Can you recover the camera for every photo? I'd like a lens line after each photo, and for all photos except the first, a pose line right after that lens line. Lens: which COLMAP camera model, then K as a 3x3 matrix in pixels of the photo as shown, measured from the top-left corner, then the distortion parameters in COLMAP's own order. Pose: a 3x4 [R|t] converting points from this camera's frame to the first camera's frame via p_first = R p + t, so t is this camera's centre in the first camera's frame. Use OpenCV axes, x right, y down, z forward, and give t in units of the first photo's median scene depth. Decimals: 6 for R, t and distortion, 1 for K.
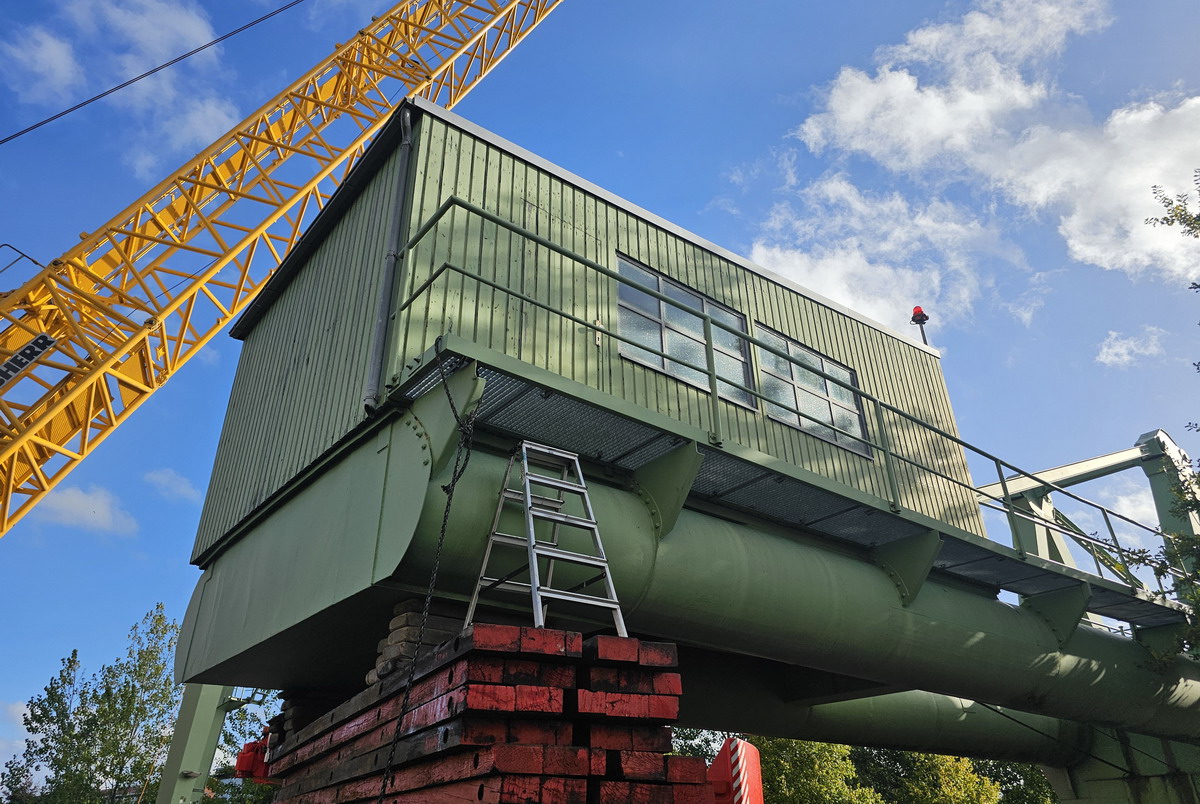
lens RADIAL K [[790.2, 0, 602.1], [0, 790.2, 389.9], [0, 0, 1]] dist [0.071078, -0.063286]
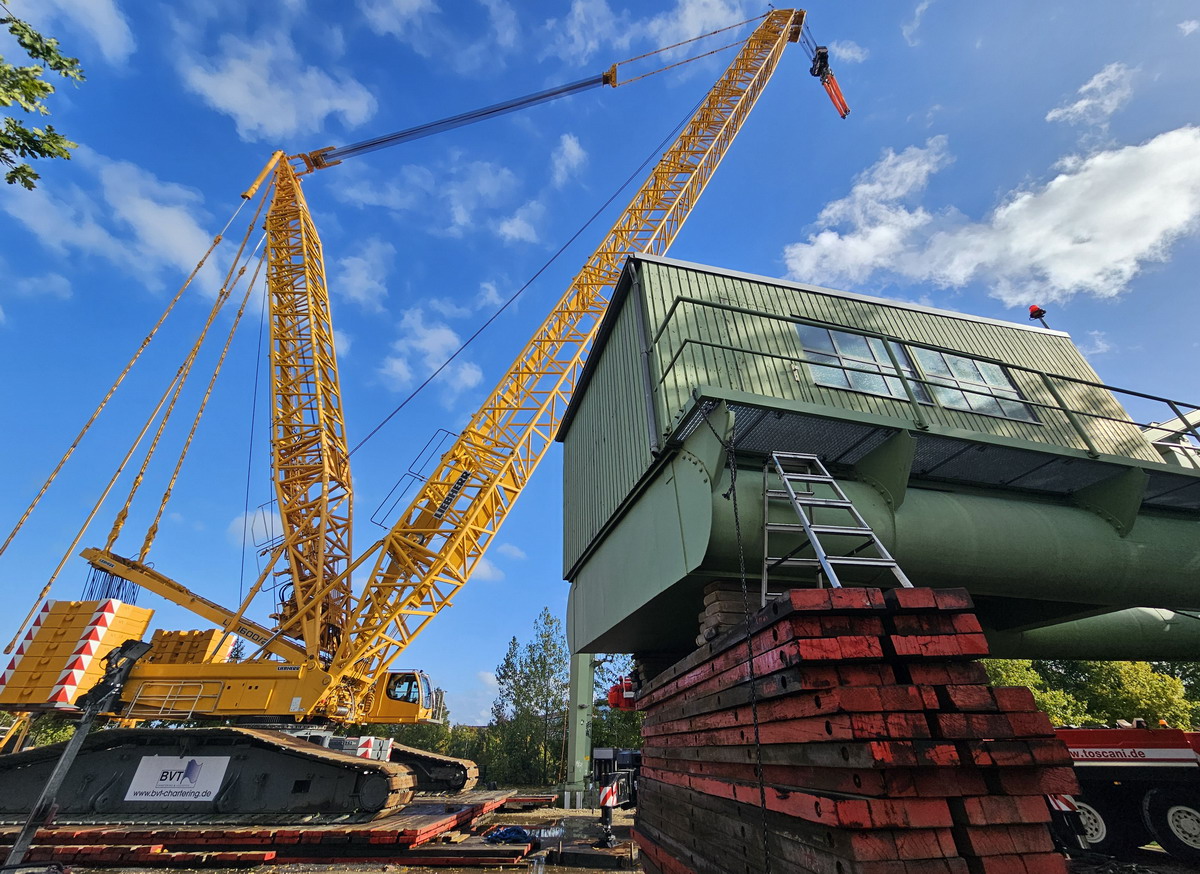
lens RADIAL K [[482.8, 0, 600.0], [0, 482.8, 437.0], [0, 0, 1]] dist [-0.002226, -0.000244]
pose [[0.921125, -0.224758, -0.317825, -0.097595], [0.208850, 0.974355, -0.083747, 0.045333], [0.328497, 0.010764, 0.944444, 0.138647]]
